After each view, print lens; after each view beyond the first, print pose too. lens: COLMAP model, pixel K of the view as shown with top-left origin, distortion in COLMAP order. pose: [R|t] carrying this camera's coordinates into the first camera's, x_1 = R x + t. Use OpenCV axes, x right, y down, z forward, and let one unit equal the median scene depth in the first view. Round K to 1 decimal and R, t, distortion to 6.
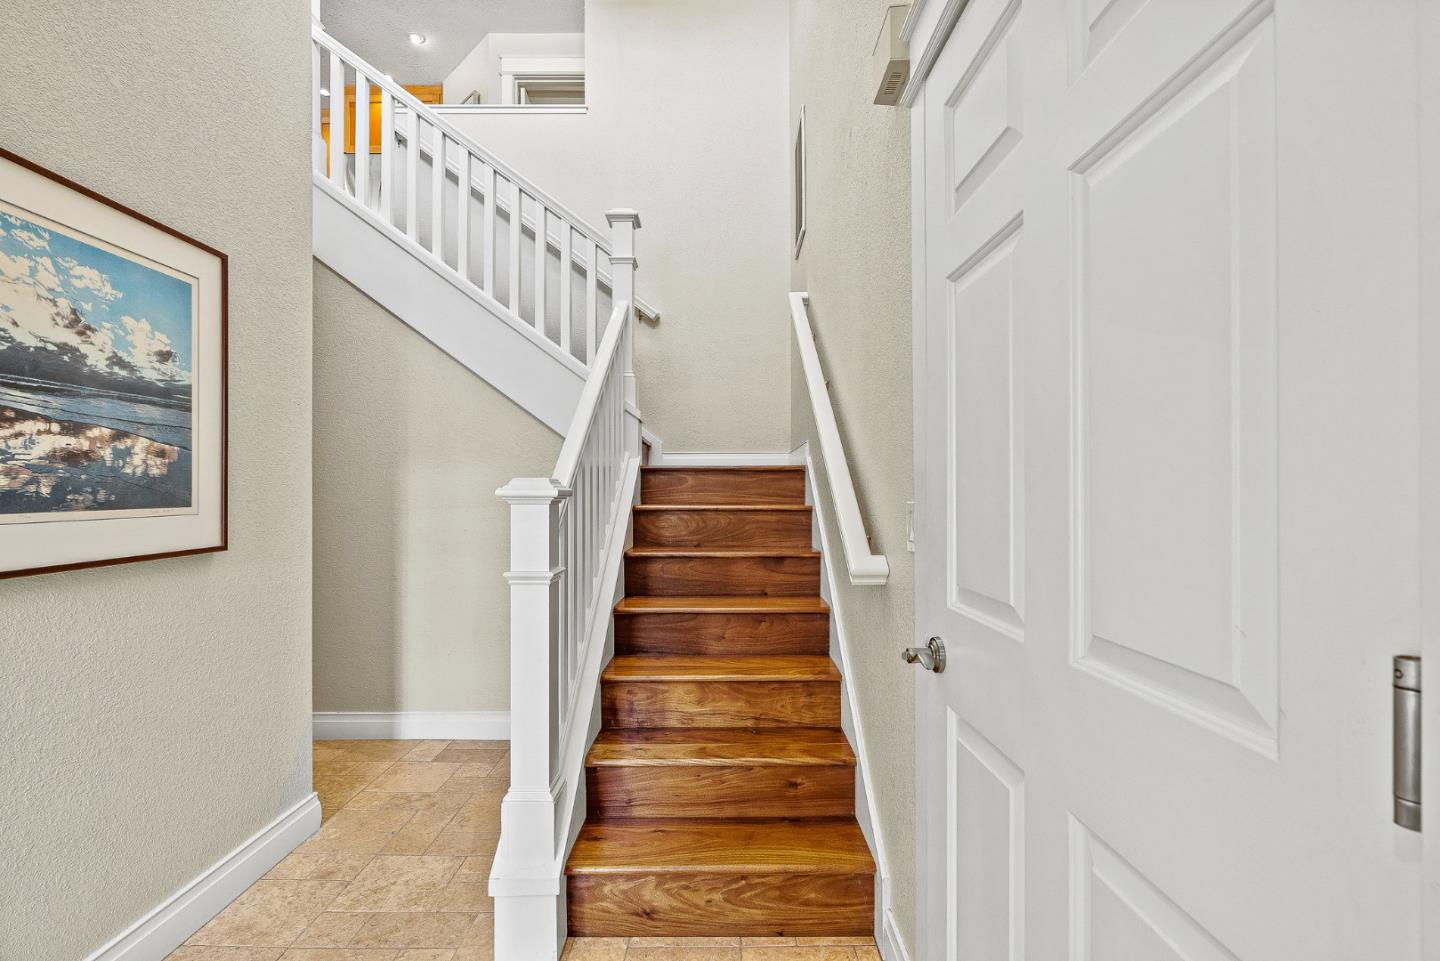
lens RADIAL K [[658.3, 0, 727.9], [0, 658.3, 491.7], [0, 0, 1]] dist [-0.013725, 0.004564]
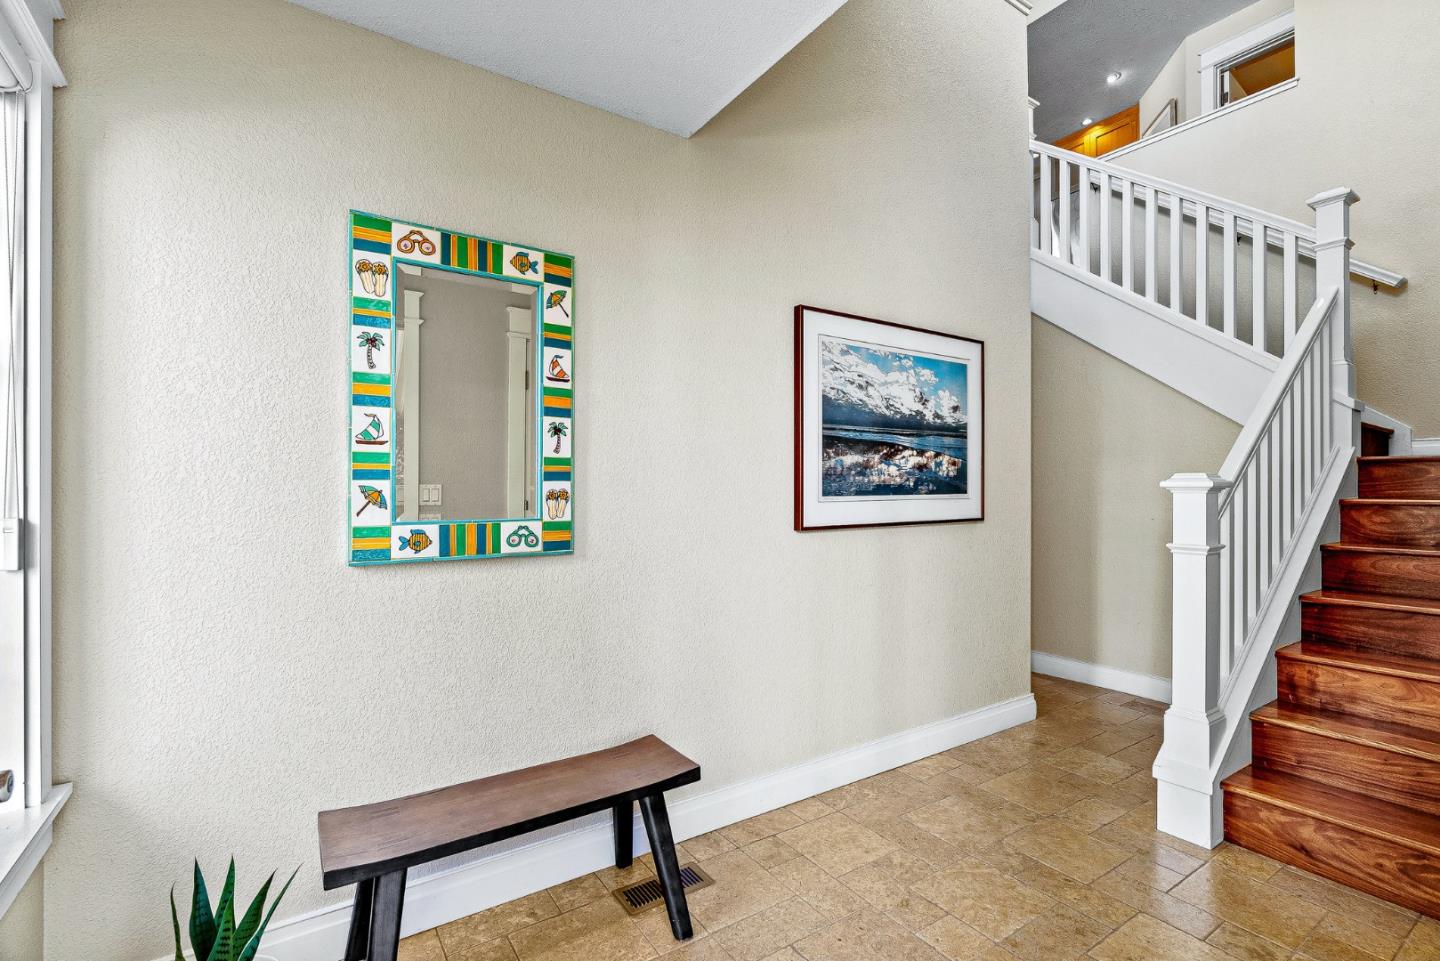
lens RADIAL K [[658.3, 0, 727.9], [0, 658.3, 491.7], [0, 0, 1]] dist [-0.013725, 0.004564]
pose [[0.551016, 0.002017, -0.834492, 0.272326], [0.000760, 0.999995, 0.002919, 0.011973], [0.834494, -0.002243, 0.551012, -0.474579]]
